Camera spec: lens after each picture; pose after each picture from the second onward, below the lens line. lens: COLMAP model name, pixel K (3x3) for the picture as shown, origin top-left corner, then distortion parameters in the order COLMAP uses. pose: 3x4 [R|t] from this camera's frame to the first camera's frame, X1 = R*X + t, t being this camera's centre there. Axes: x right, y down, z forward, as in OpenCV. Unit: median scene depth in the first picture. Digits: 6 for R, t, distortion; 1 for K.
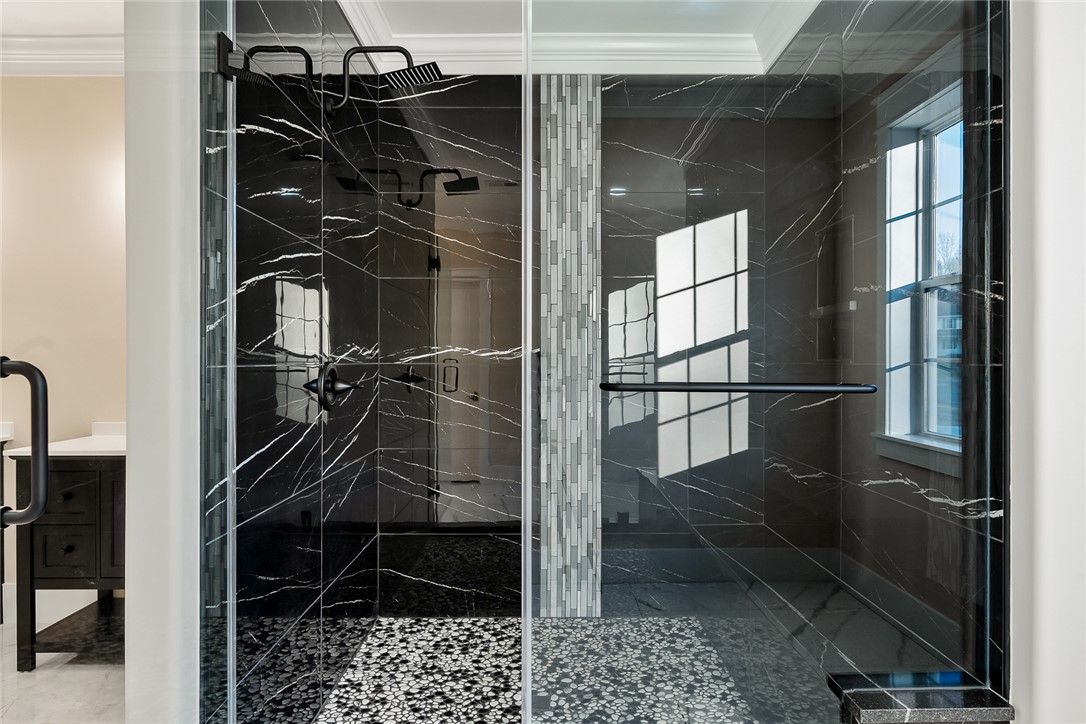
lens RADIAL K [[648.8, 0, 543.7], [0, 648.8, 361.5], [0, 0, 1]] dist [-0.006656, -0.000631]
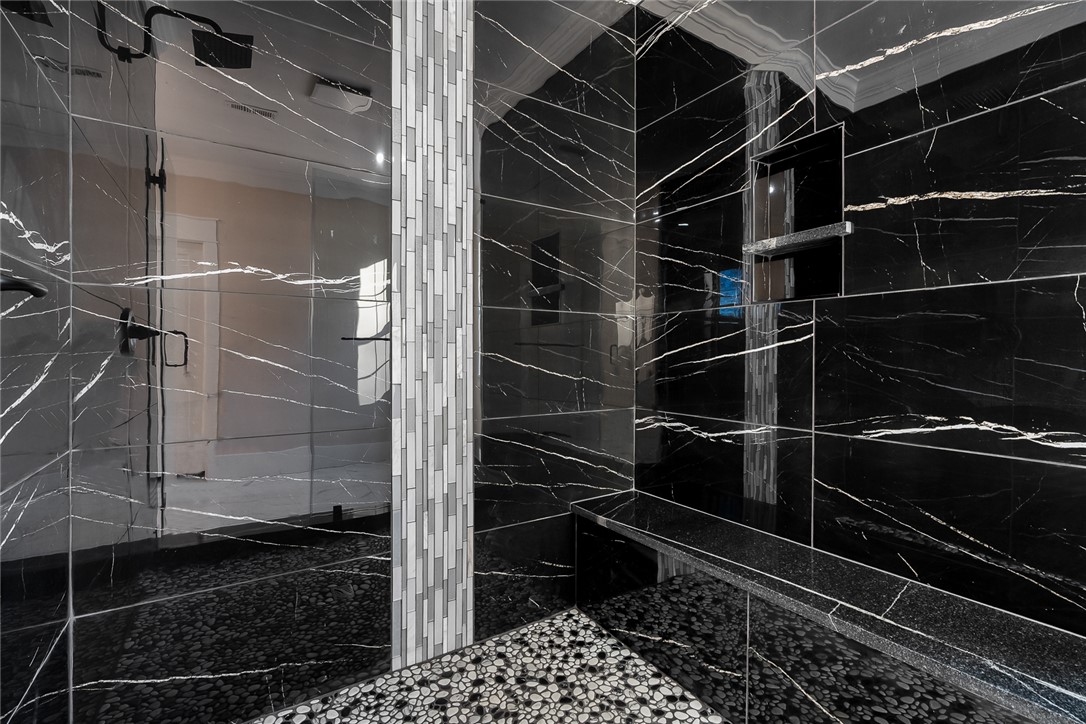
lens RADIAL K [[489.9, 0, 544.0], [0, 489.9, 359.0], [0, 0, 1]] dist [-0.010339, 0.001904]
pose [[0.841629, -0.002614, 0.540049, -0.148001], [-0.001396, 0.999974, 0.007015, 0.059073], [-0.540054, -0.006658, 0.841604, 0.480388]]
